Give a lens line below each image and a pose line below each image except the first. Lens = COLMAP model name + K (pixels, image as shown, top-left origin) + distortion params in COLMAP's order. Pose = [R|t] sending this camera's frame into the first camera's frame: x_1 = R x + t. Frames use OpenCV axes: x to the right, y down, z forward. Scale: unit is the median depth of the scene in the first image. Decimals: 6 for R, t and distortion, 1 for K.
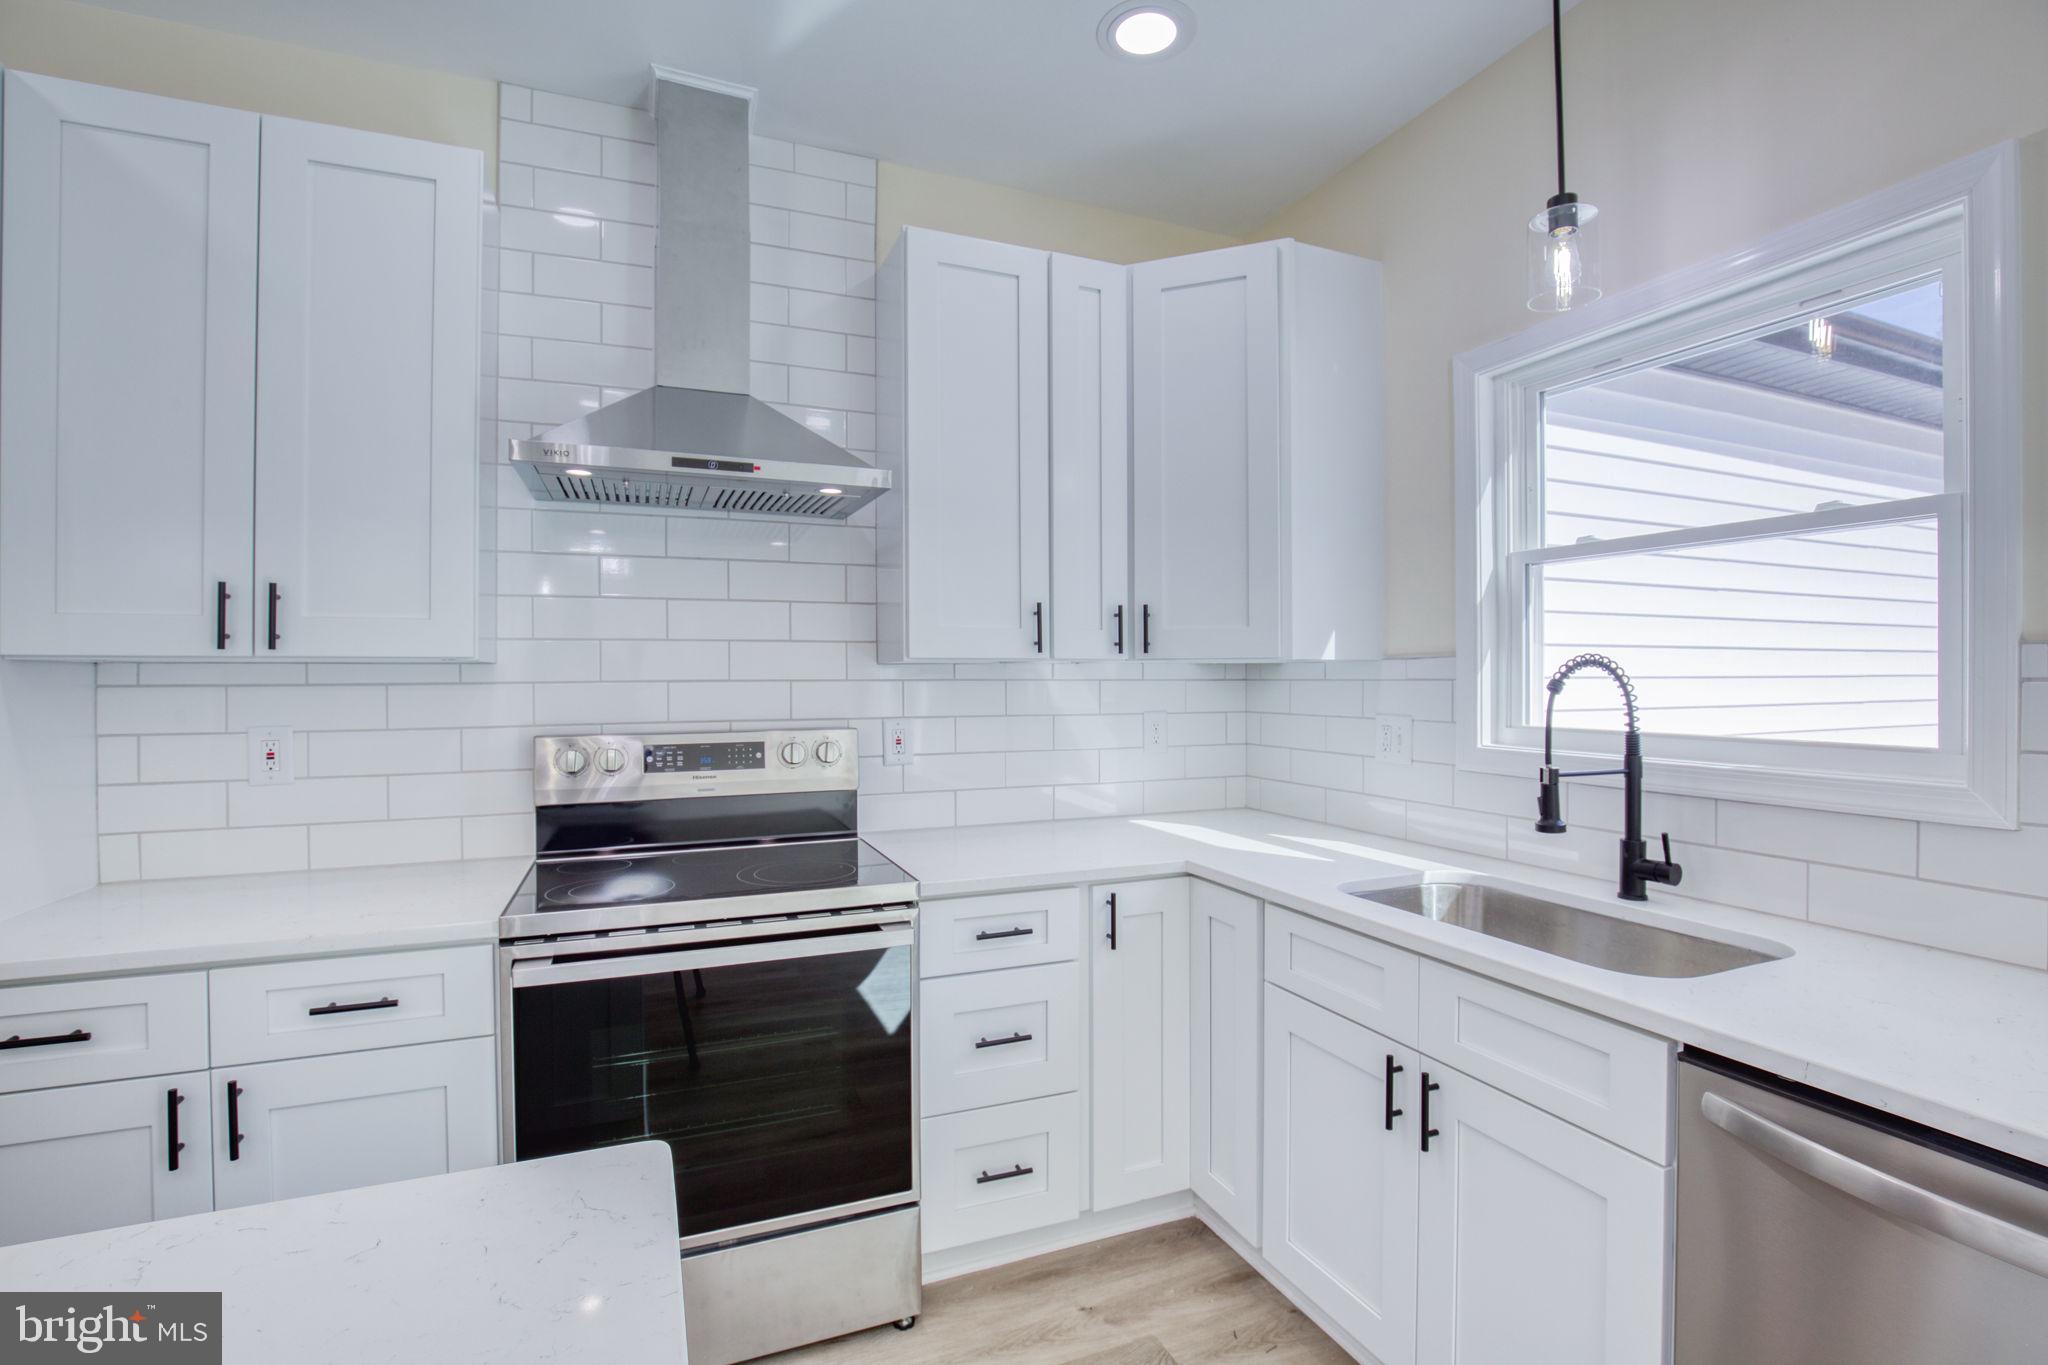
lens RADIAL K [[941.1, 0, 1028.5], [0, 941.1, 680.8], [0, 0, 1]] dist [-0.036340, 0.008082]
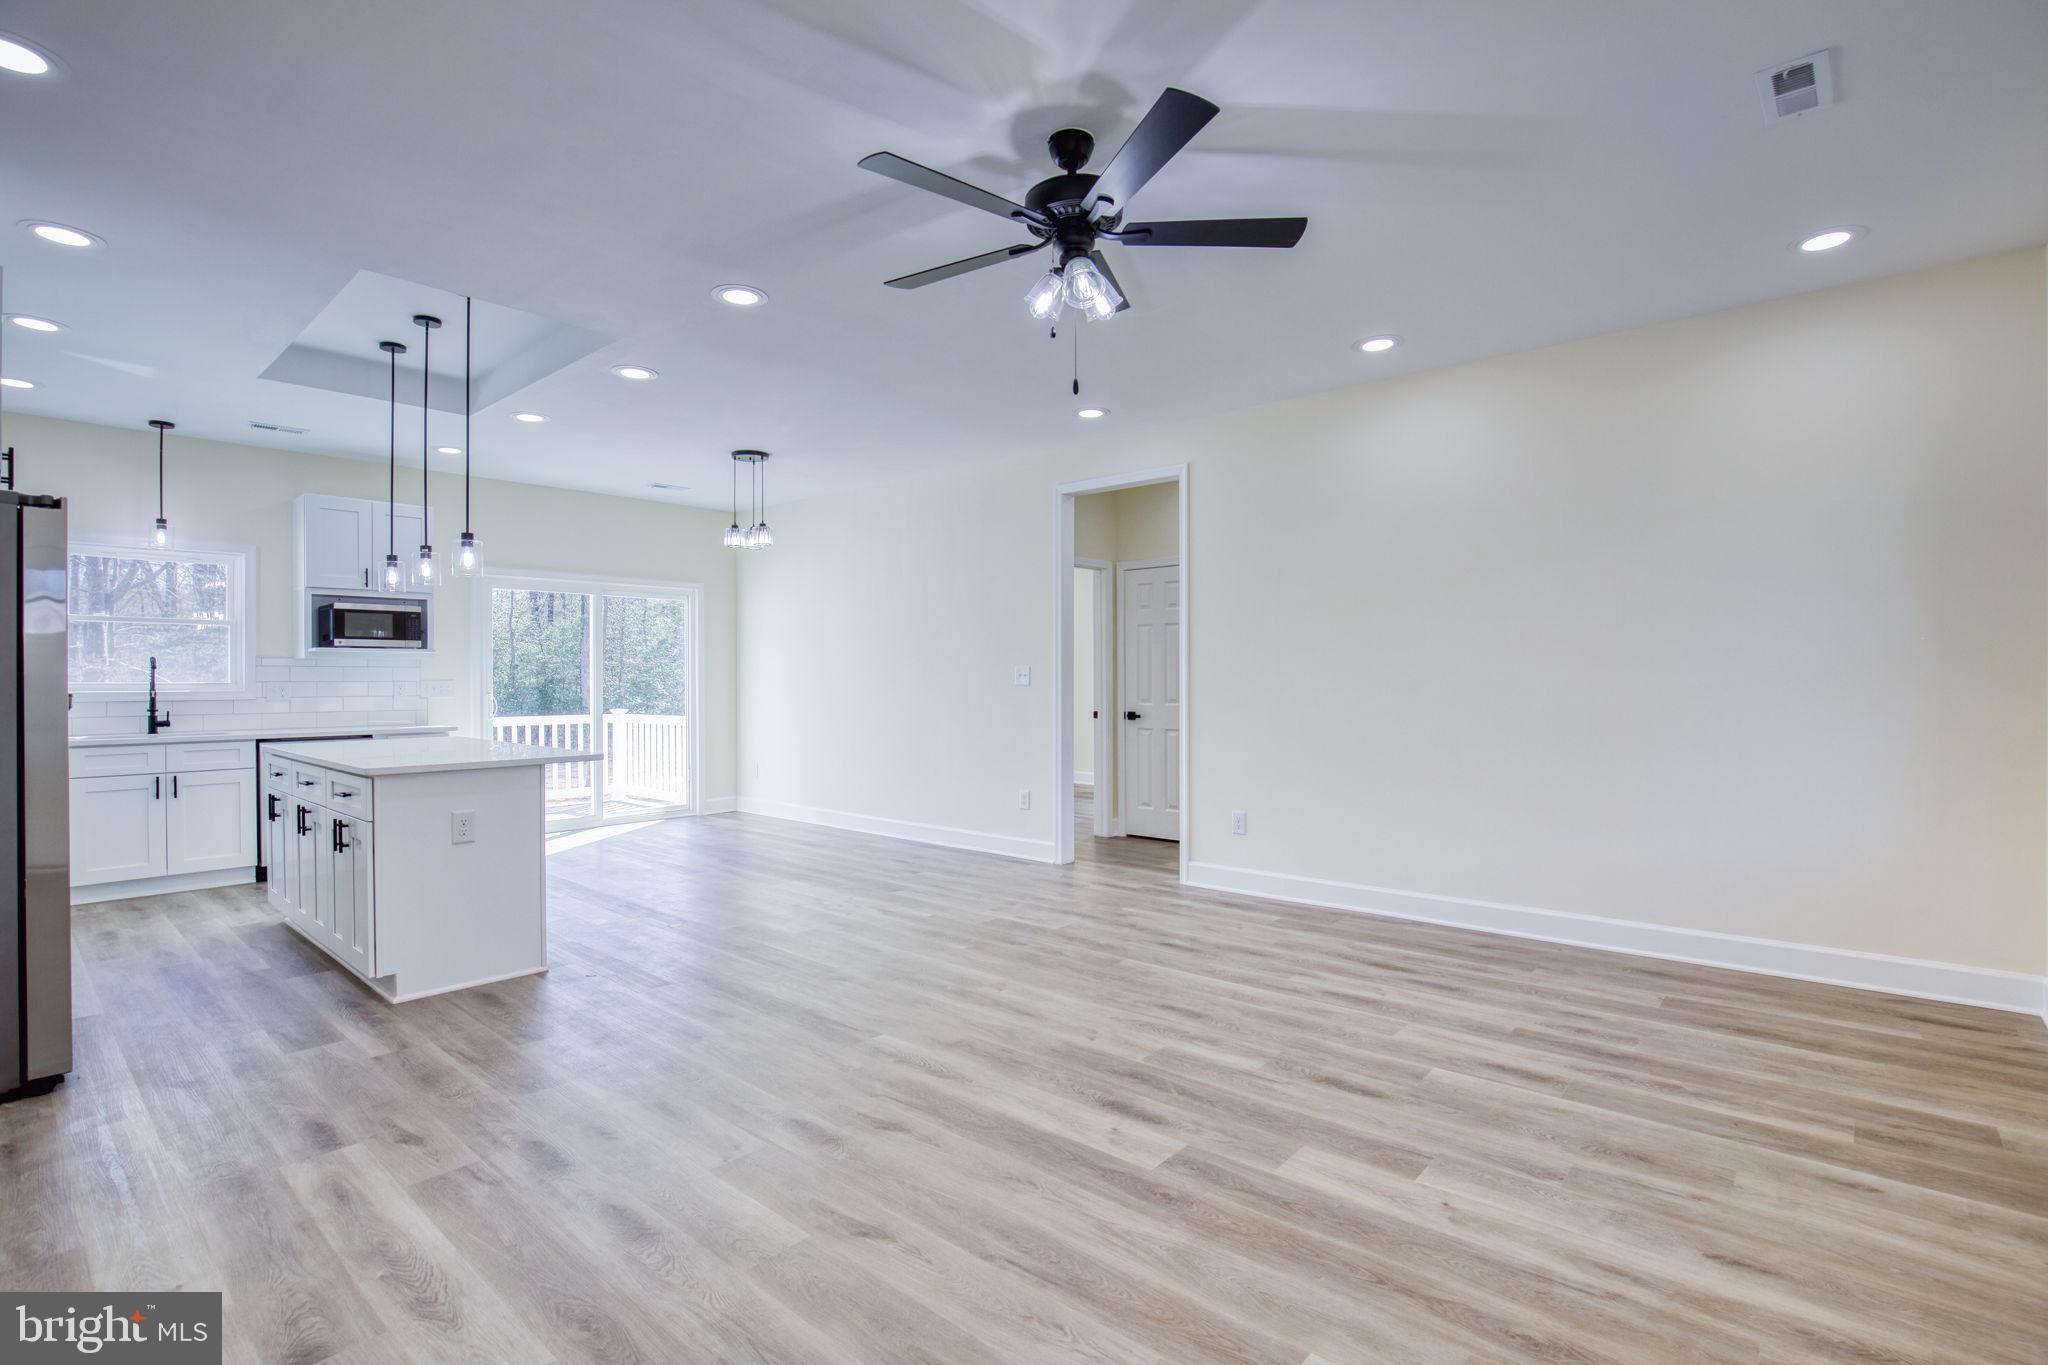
lens RADIAL K [[962.2, 0, 1029.0], [0, 962.2, 678.9], [0, 0, 1]] dist [-0.035633, 0.008441]
pose [[-0.436280, 0.003532, 0.899804, -2.797711], [0.006044, 0.999981, -0.000994, 0.052631], [-0.899791, 0.005004, -0.436293, -0.237416]]
